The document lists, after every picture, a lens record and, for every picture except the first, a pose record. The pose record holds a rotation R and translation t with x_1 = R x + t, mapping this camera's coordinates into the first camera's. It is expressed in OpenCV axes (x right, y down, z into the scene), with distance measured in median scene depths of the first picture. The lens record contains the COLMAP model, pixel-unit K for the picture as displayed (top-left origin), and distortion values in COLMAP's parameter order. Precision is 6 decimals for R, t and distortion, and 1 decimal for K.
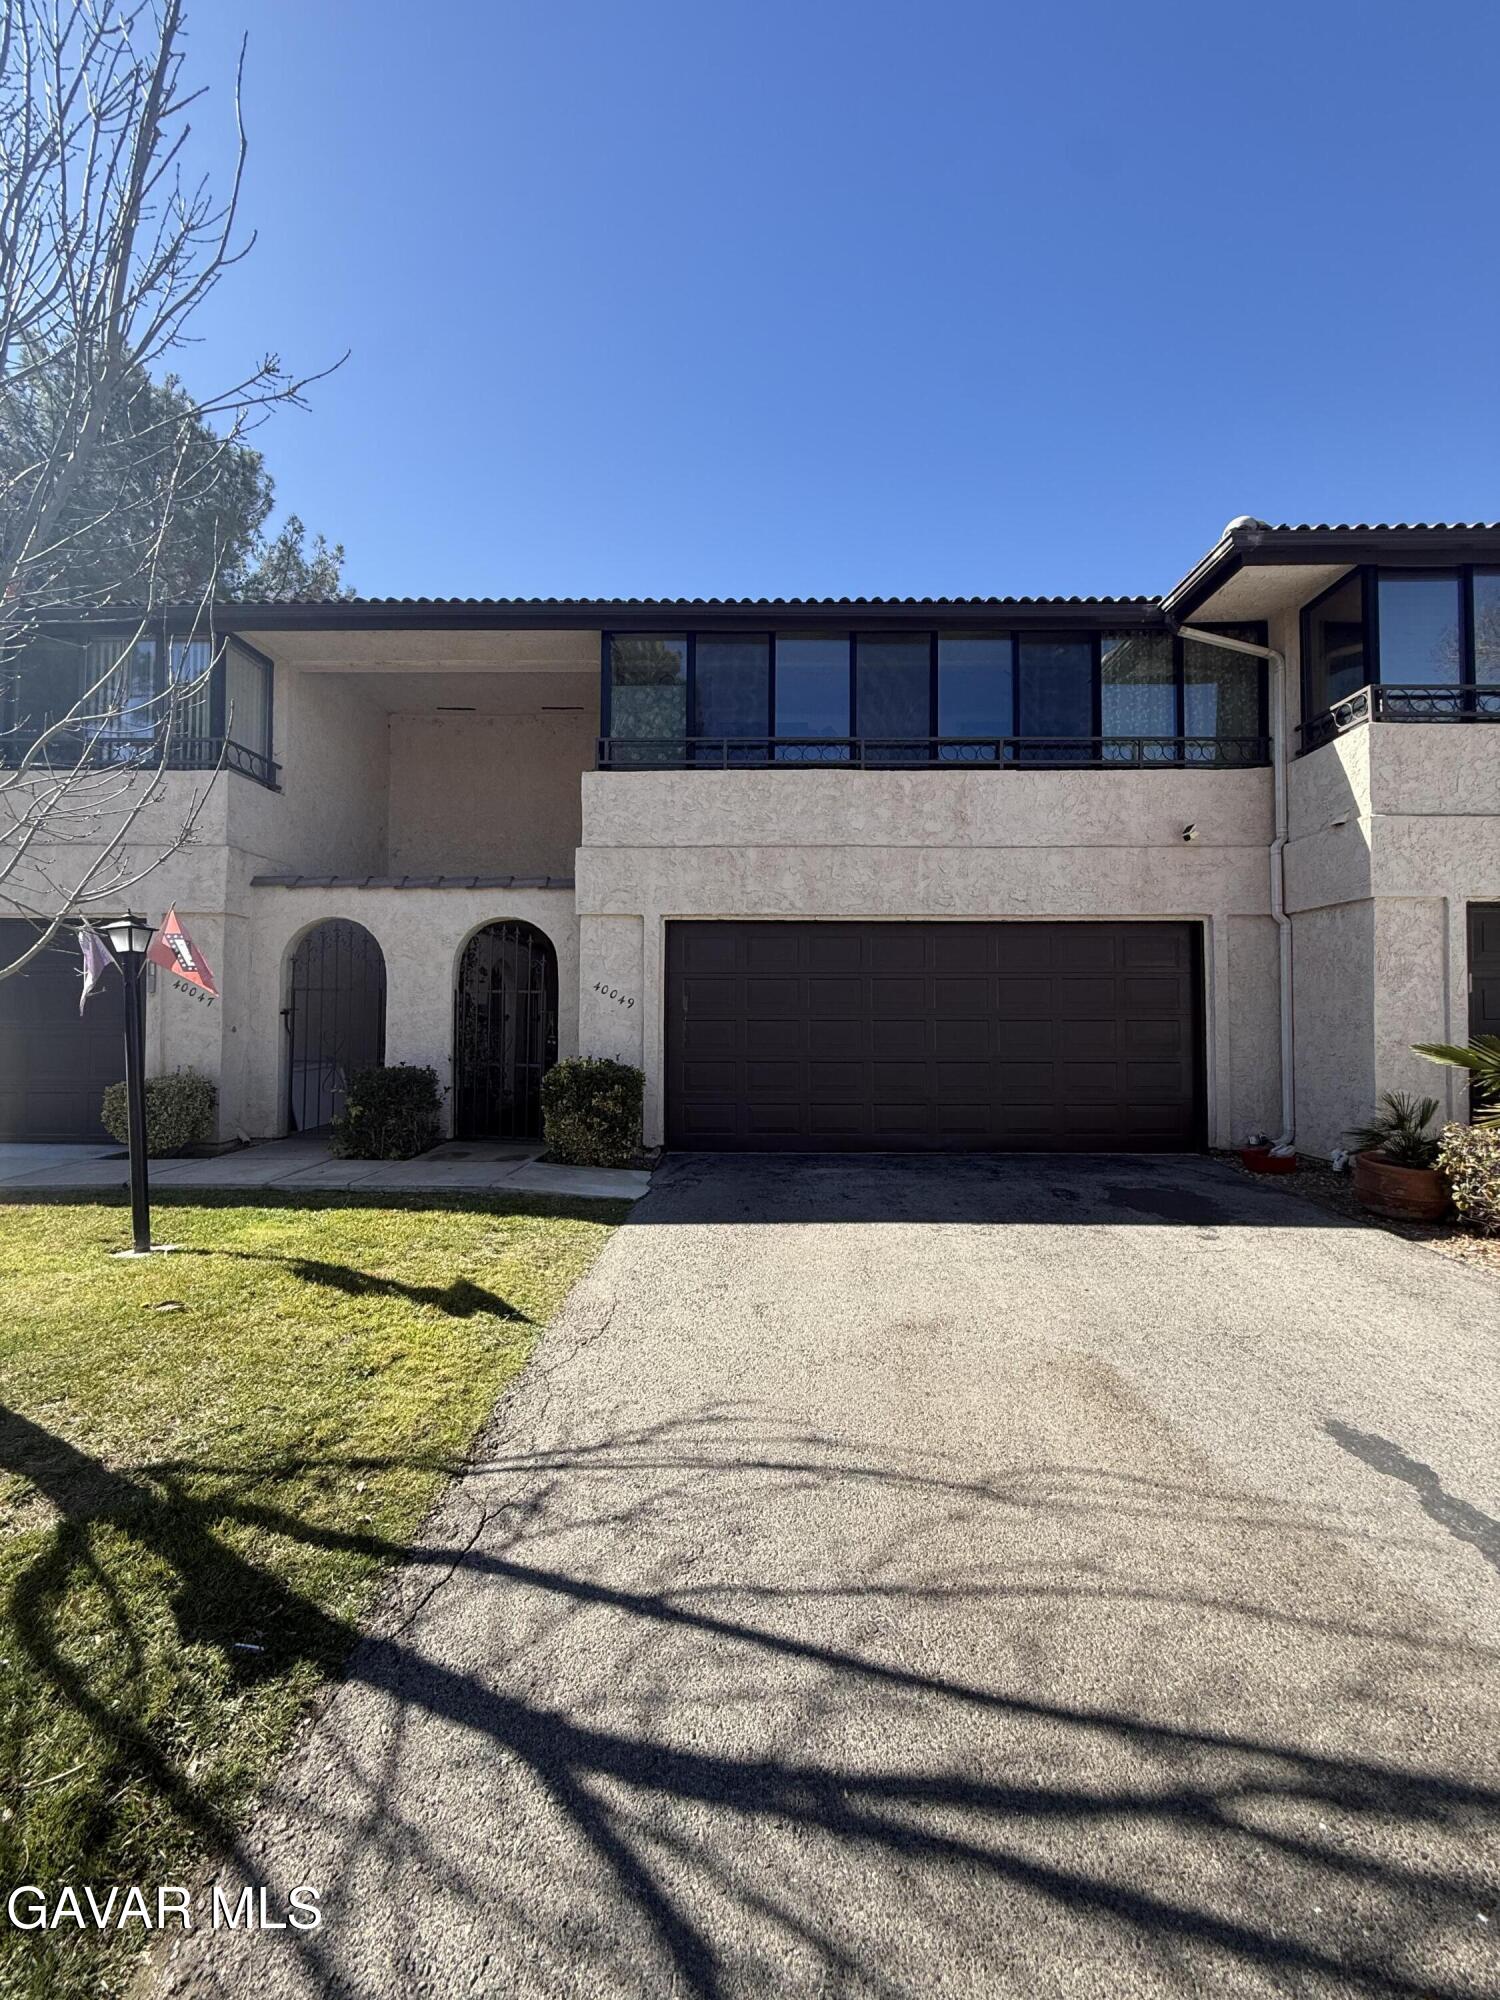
lens RADIAL K [[800.1, 0, 748.7], [0, 800.1, 999.6], [0, 0, 1]] dist [0.000913, -0.000874]
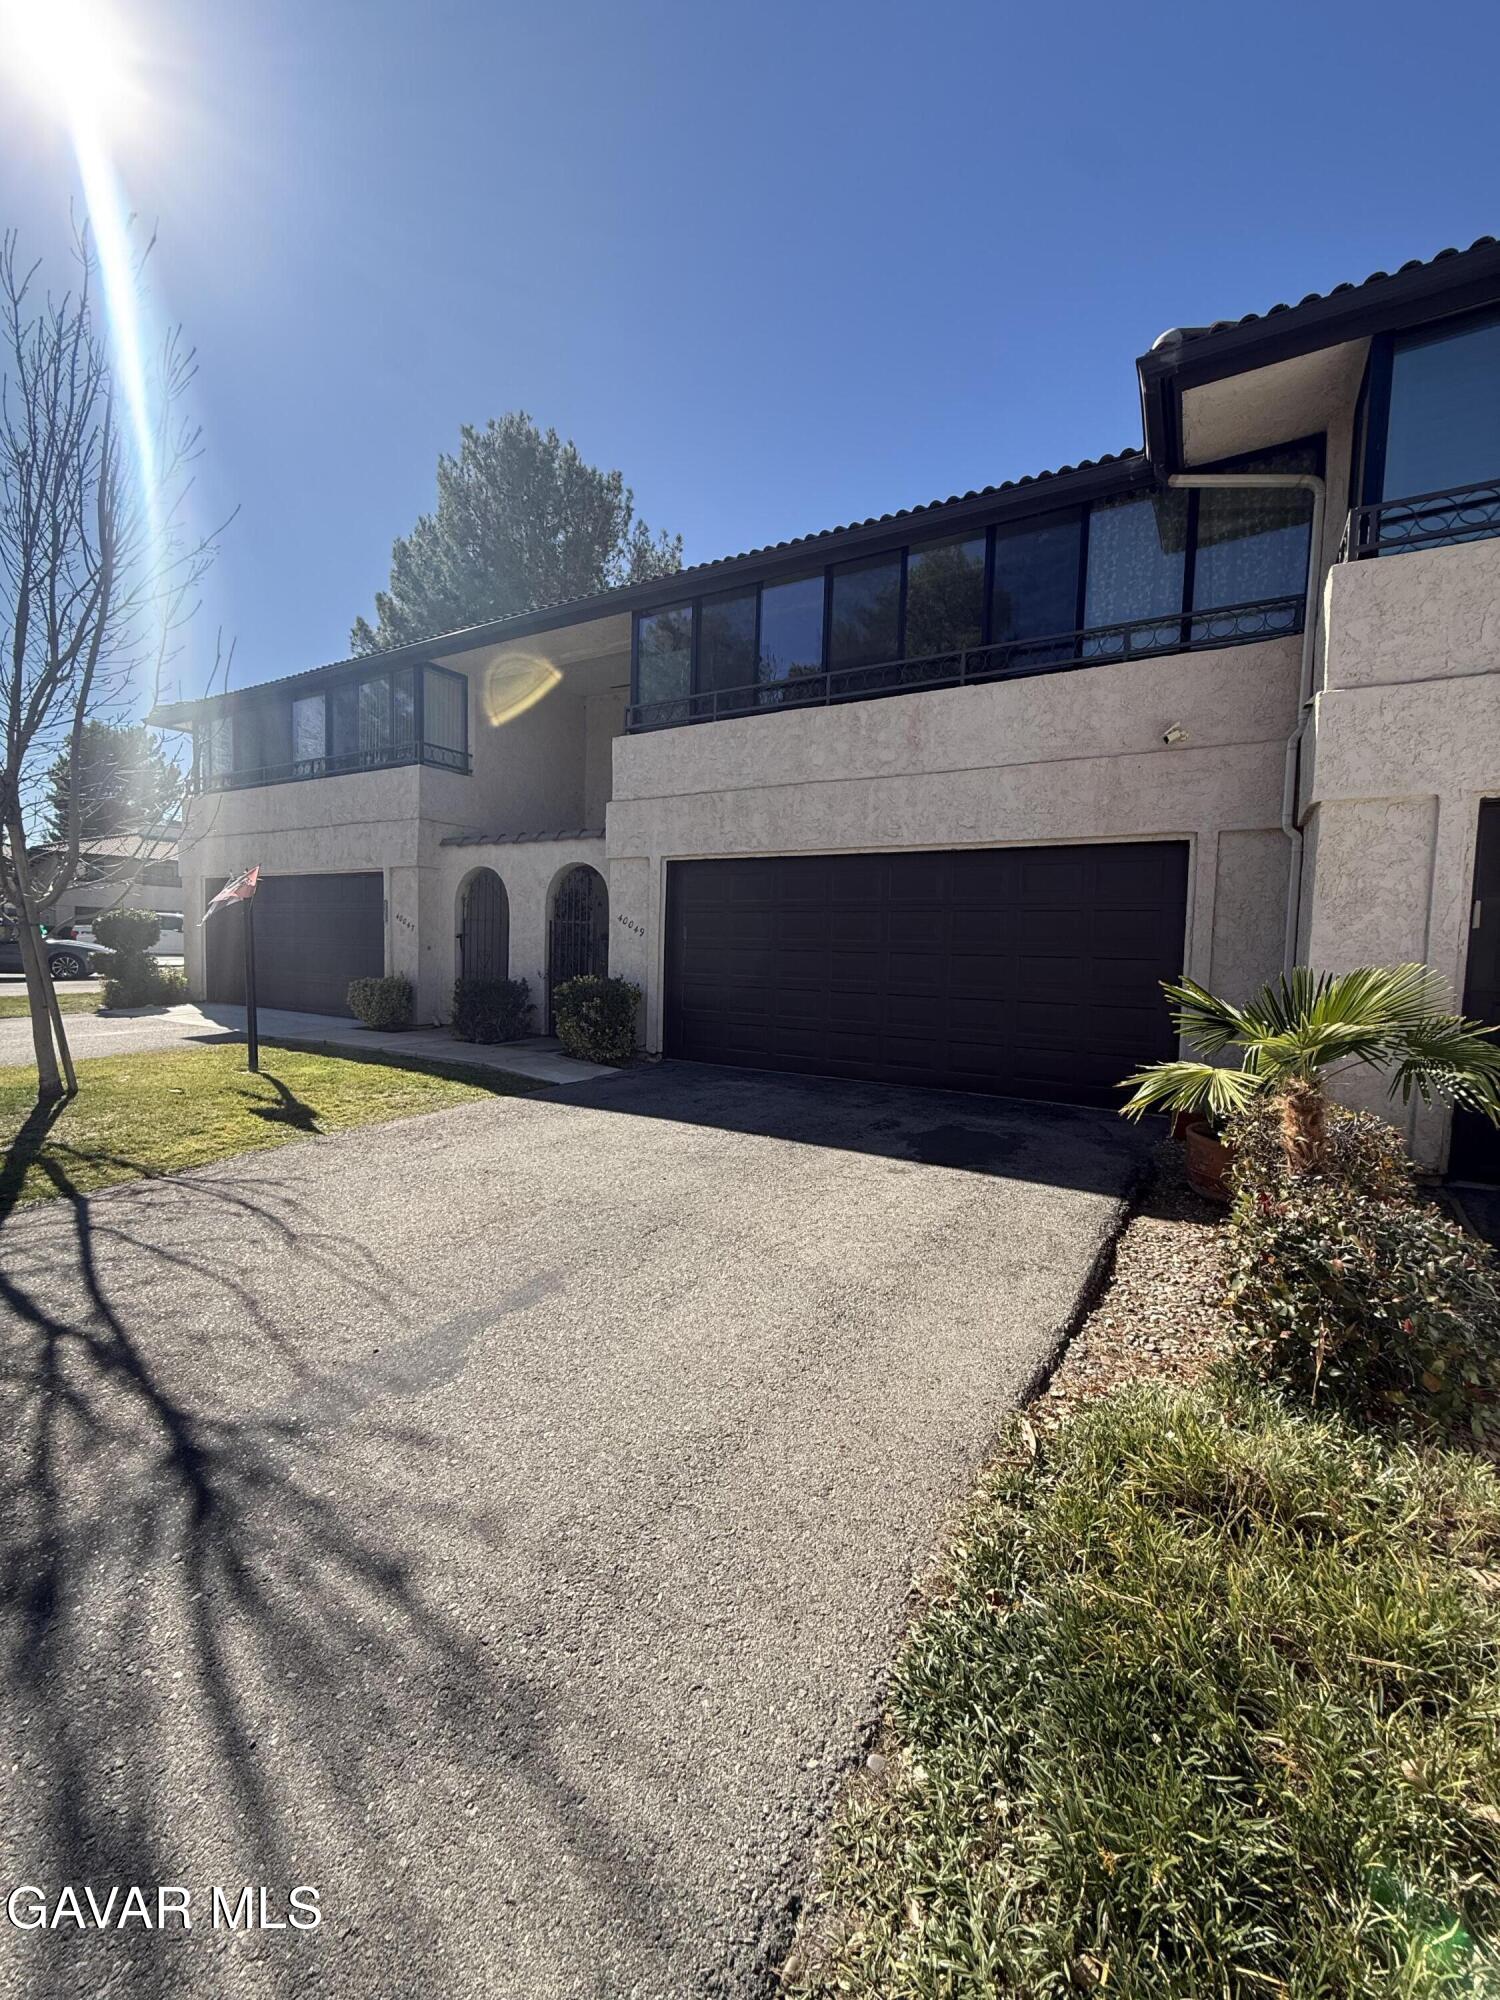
lens RADIAL K [[800.1, 0, 746.6], [0, 800.1, 998.9], [0, 0, 1]] dist [0.000913, -0.000874]
pose [[0.863896, 0.052917, -0.500882, 0.595732], [-0.013665, 0.996562, 0.081715, 0.004224], [0.503485, -0.063749, 0.861649, 0.044375]]
